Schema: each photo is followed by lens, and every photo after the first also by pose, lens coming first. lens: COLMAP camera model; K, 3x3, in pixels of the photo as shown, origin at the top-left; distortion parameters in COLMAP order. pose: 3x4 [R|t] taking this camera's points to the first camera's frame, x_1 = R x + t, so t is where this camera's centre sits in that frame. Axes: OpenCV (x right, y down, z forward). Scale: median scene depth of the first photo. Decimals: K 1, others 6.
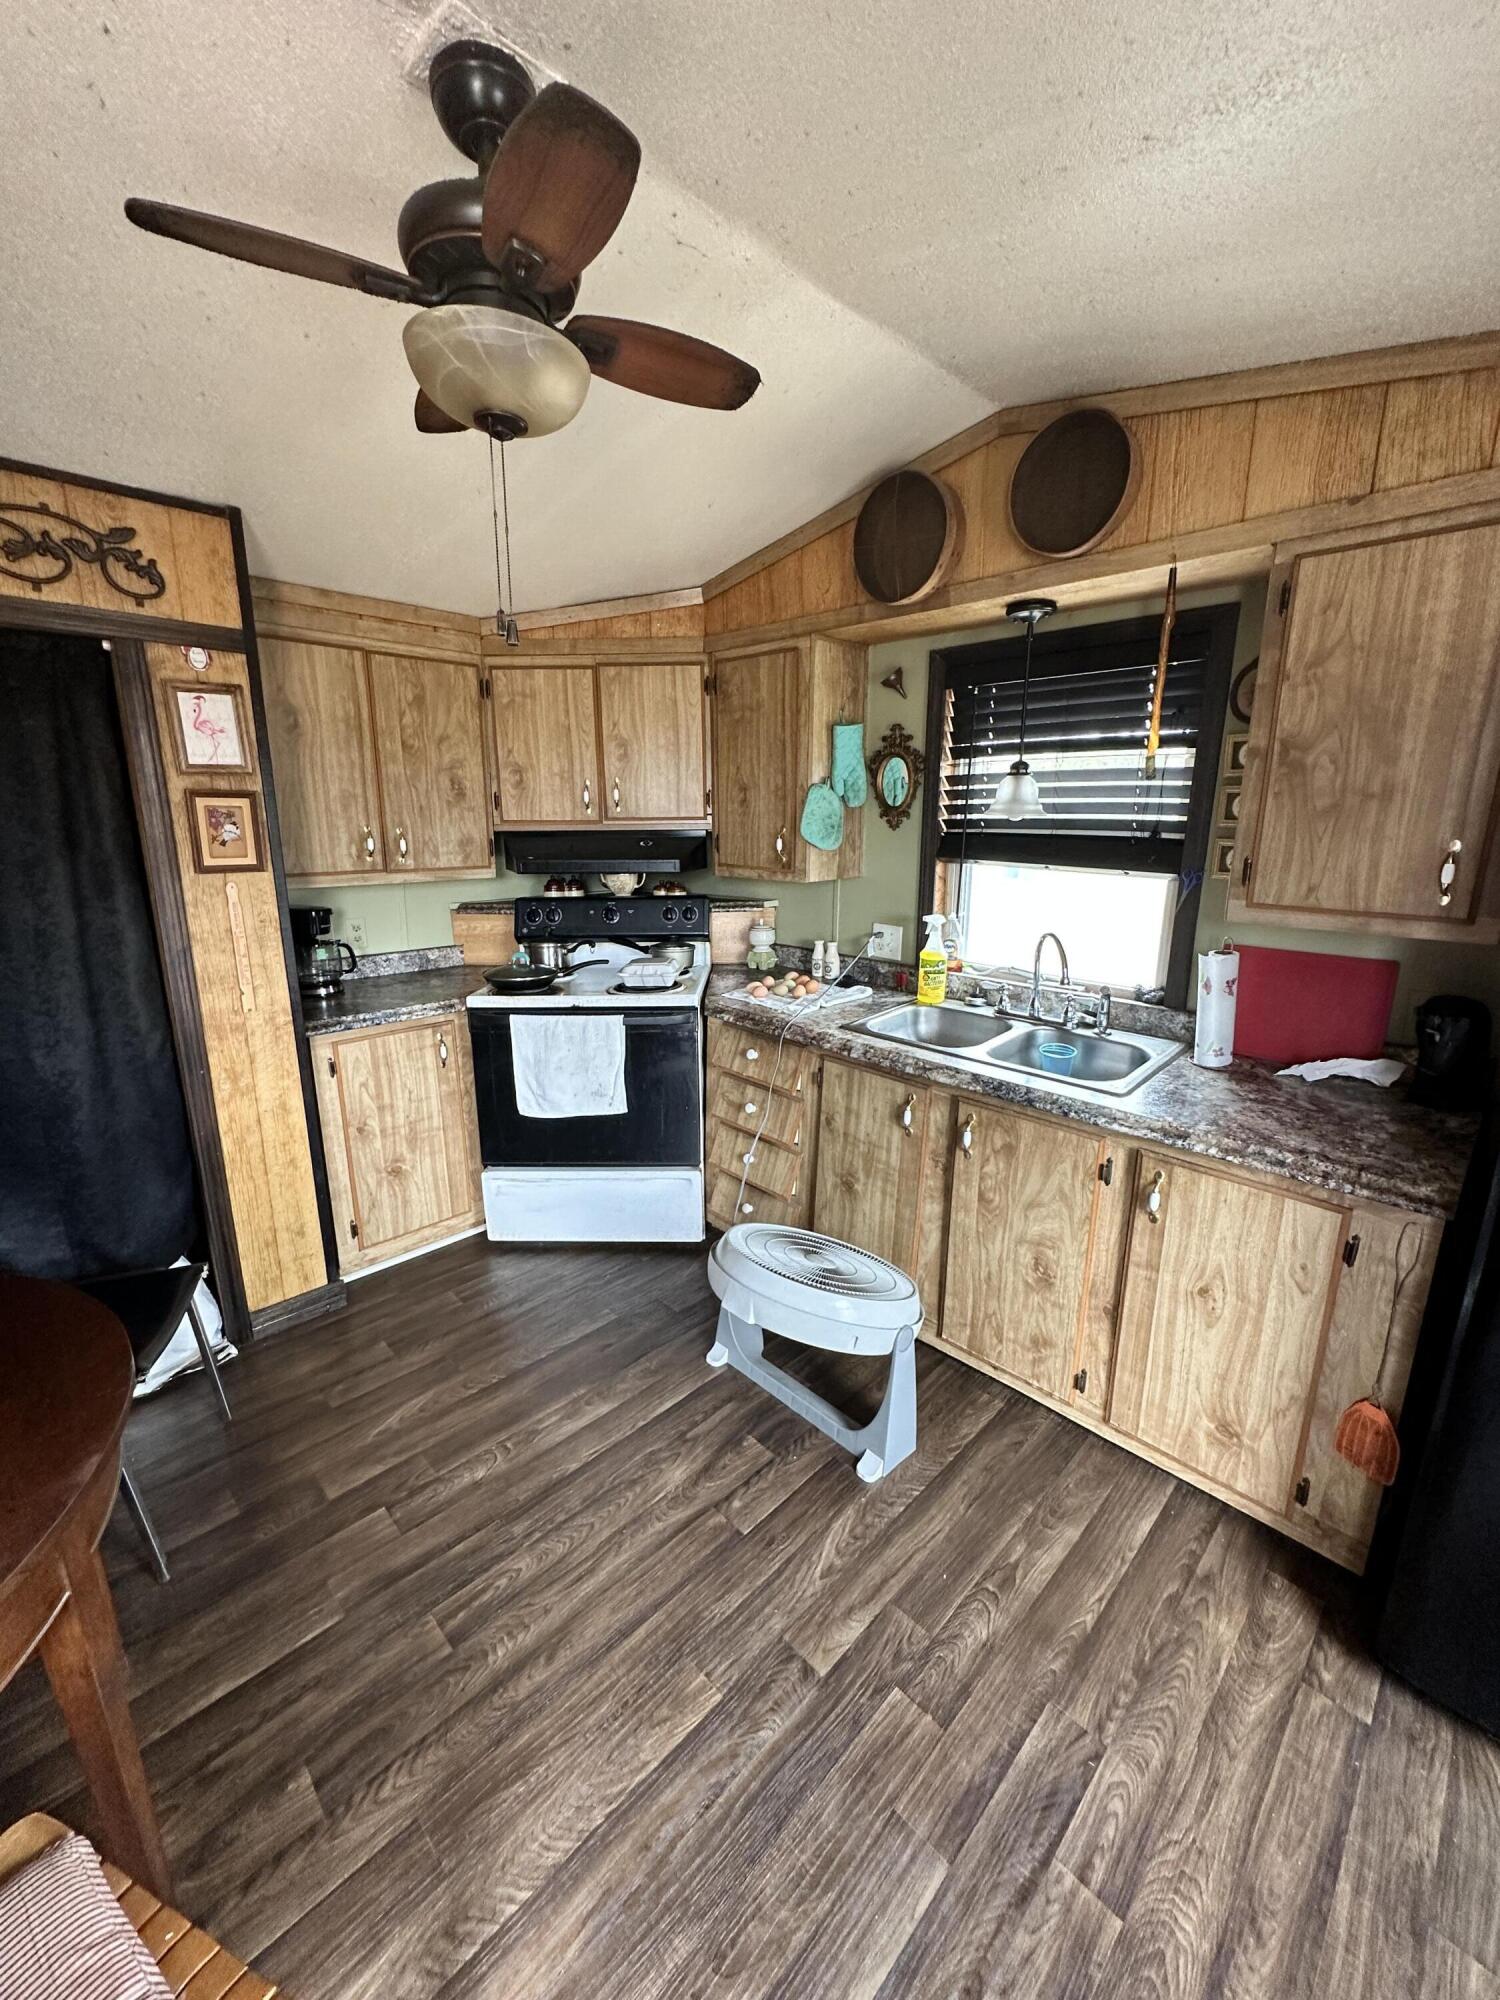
lens RADIAL K [[795.8, 0, 746.5], [0, 795.8, 998.5], [0, 0, 1]] dist [-0.005392, 0.001341]
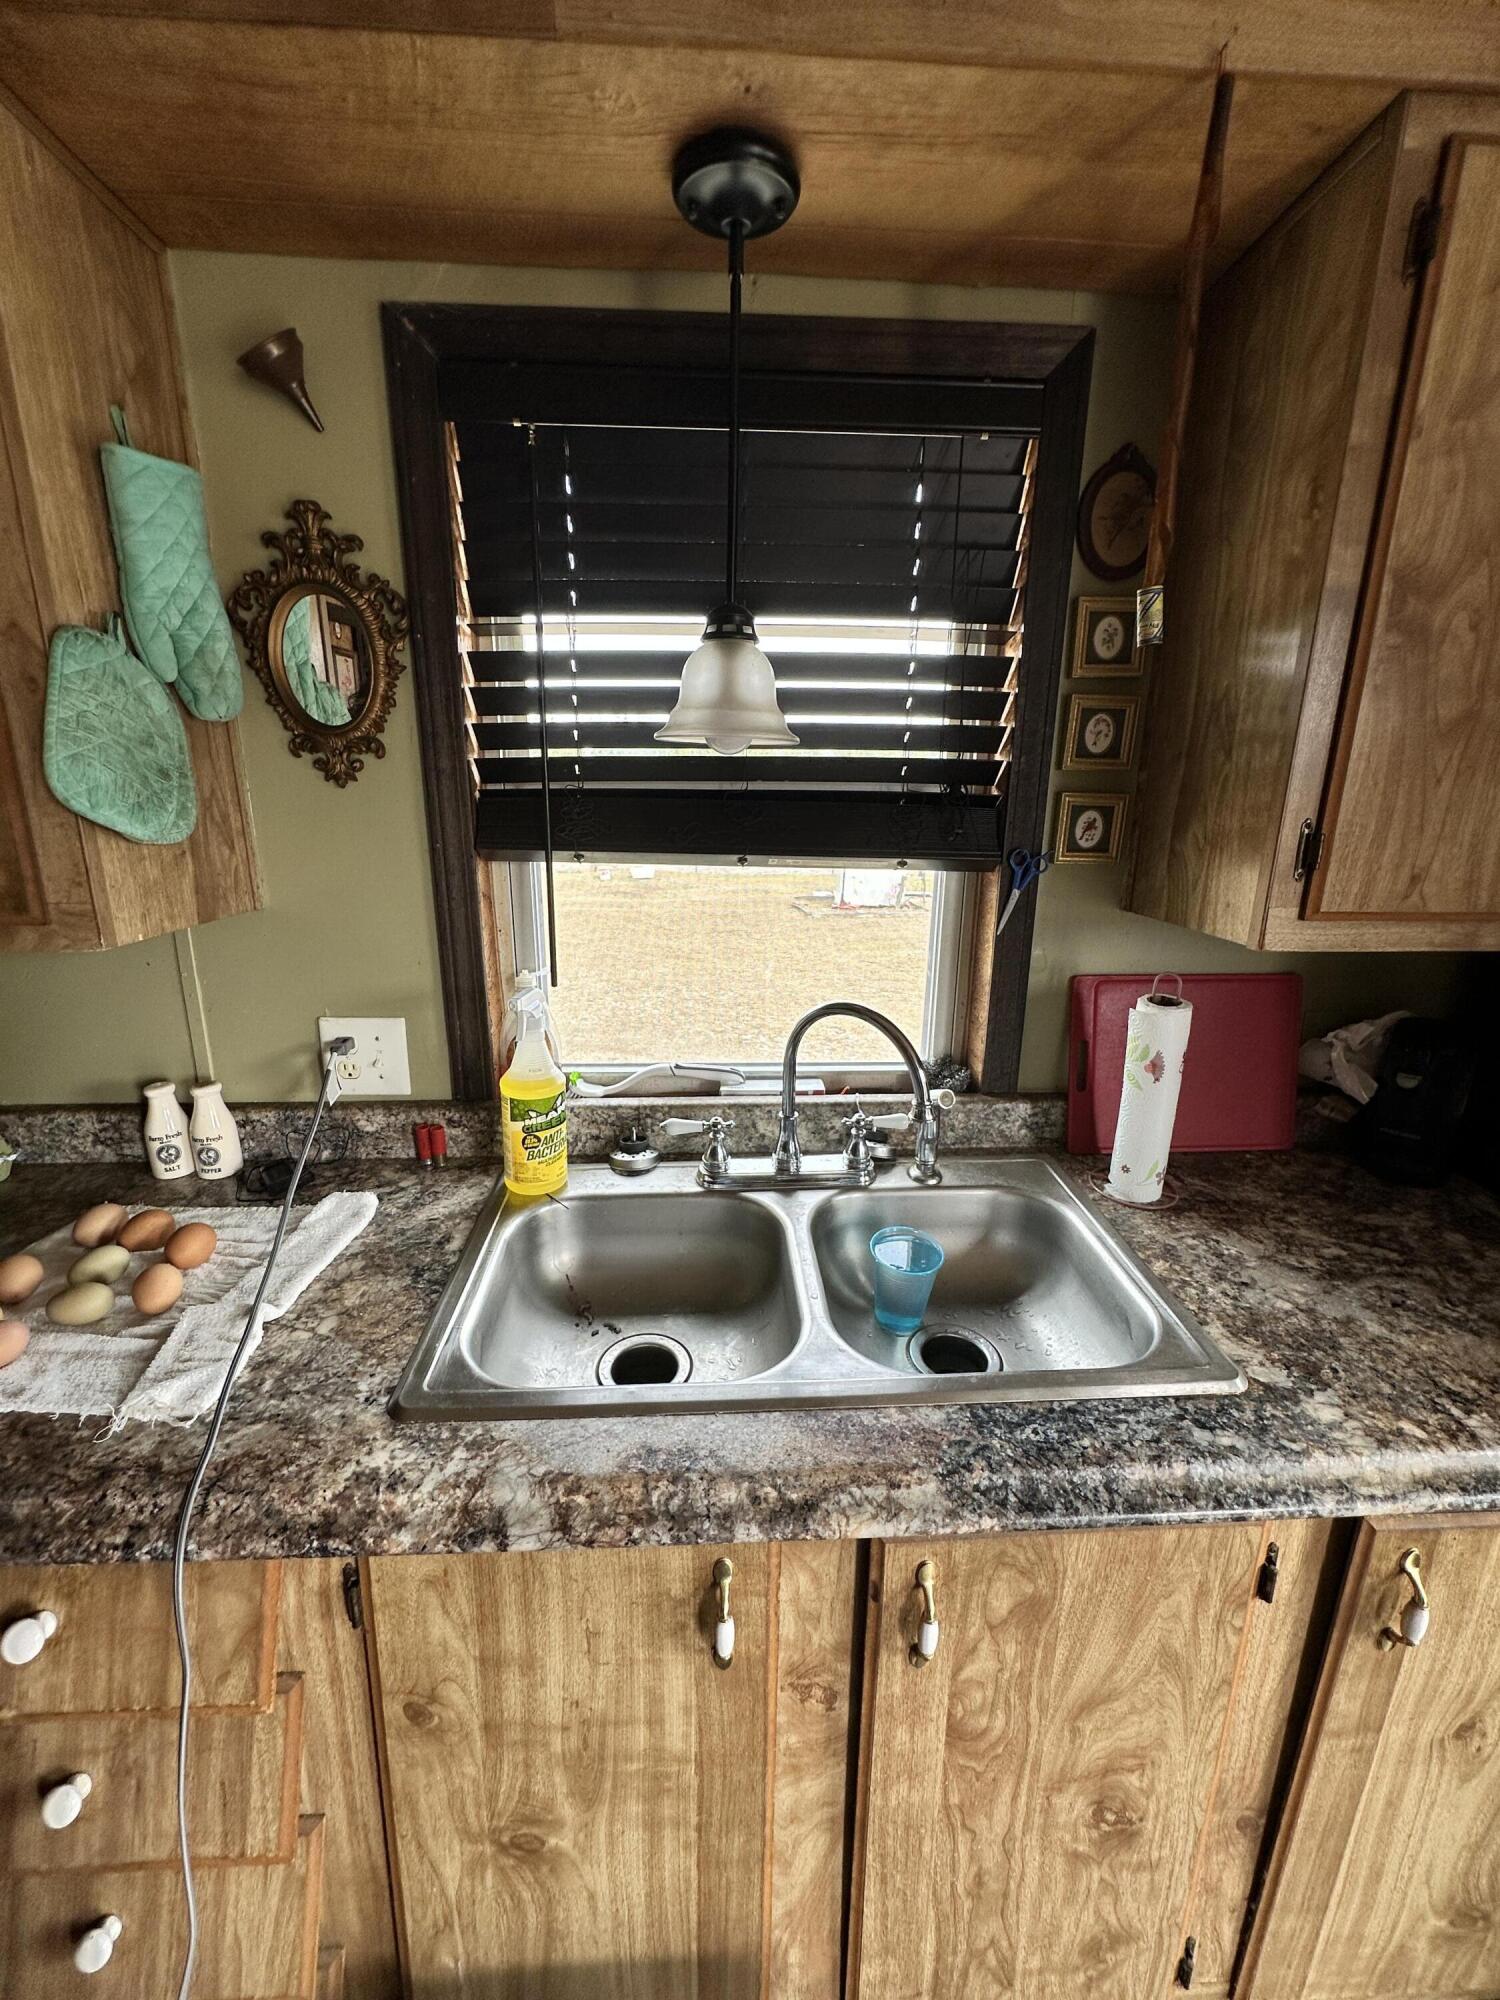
lens RADIAL K [[795.8, 0, 745.2], [0, 795.8, 998.6], [0, 0, 1]] dist [-0.005392, 0.001341]
pose [[0.664356, -0.182991, 0.724669, 0.015254], [0.167674, 0.981343, 0.094087, -0.137611], [-0.728366, 0.059000, 0.682644, 0.726156]]
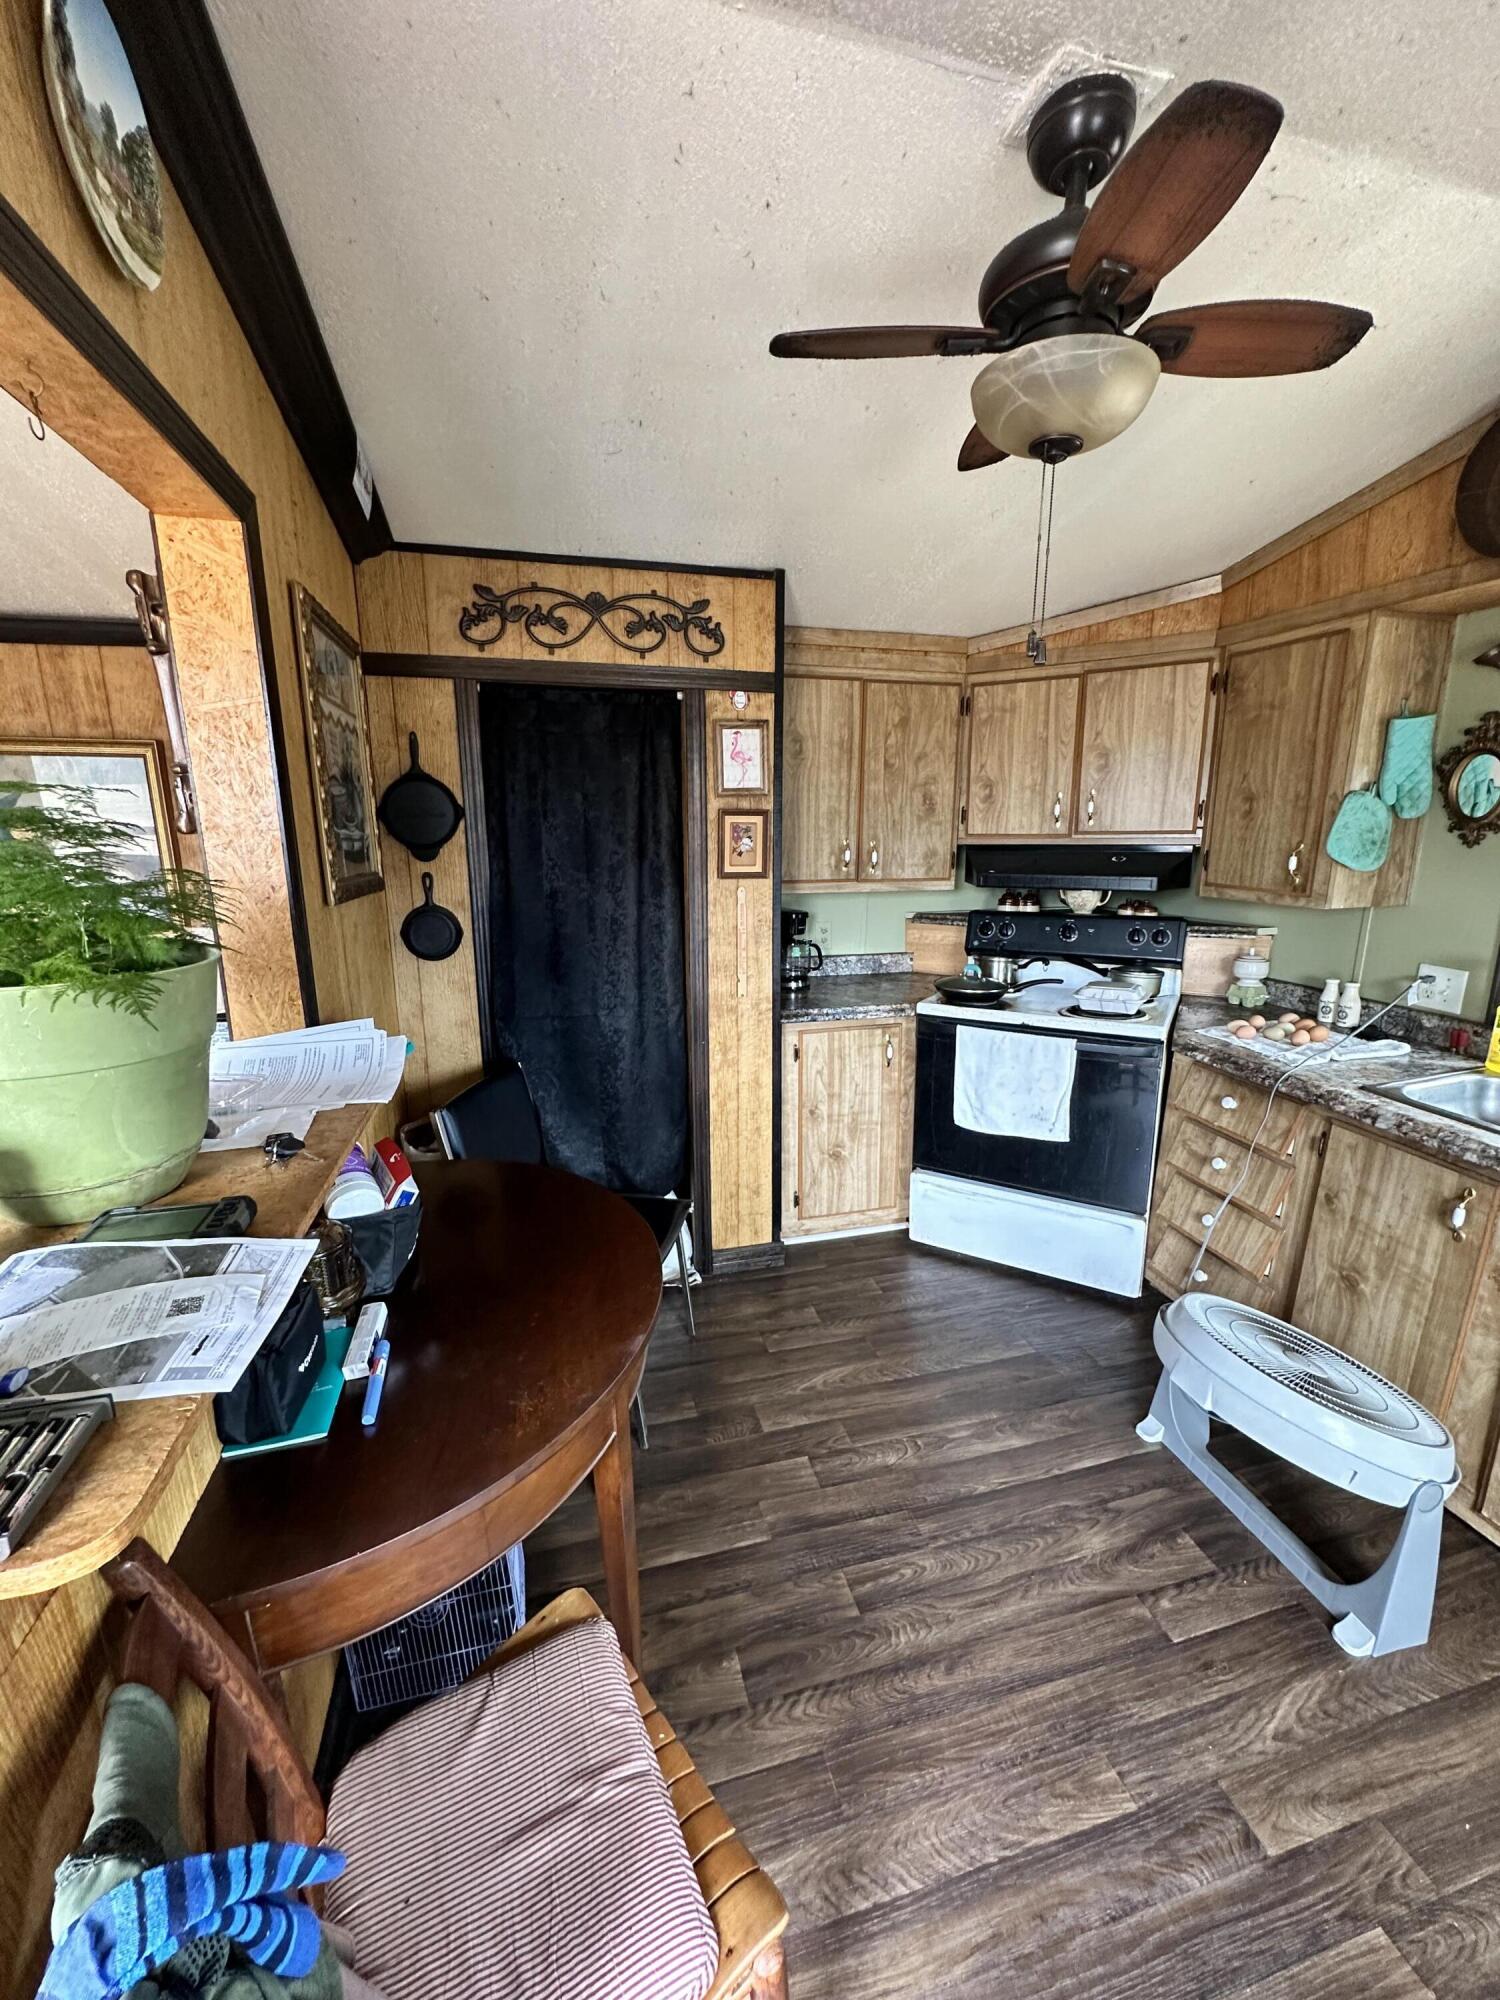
lens RADIAL K [[795.8, 0, 747.8], [0, 795.8, 998.2], [0, 0, 1]] dist [-0.005392, 0.001341]
pose [[0.866728, 0.101419, -0.488361, -0.041666], [-0.108208, 0.994024, 0.014388, 0.000856], [0.486902, 0.040374, 0.872523, -0.022247]]
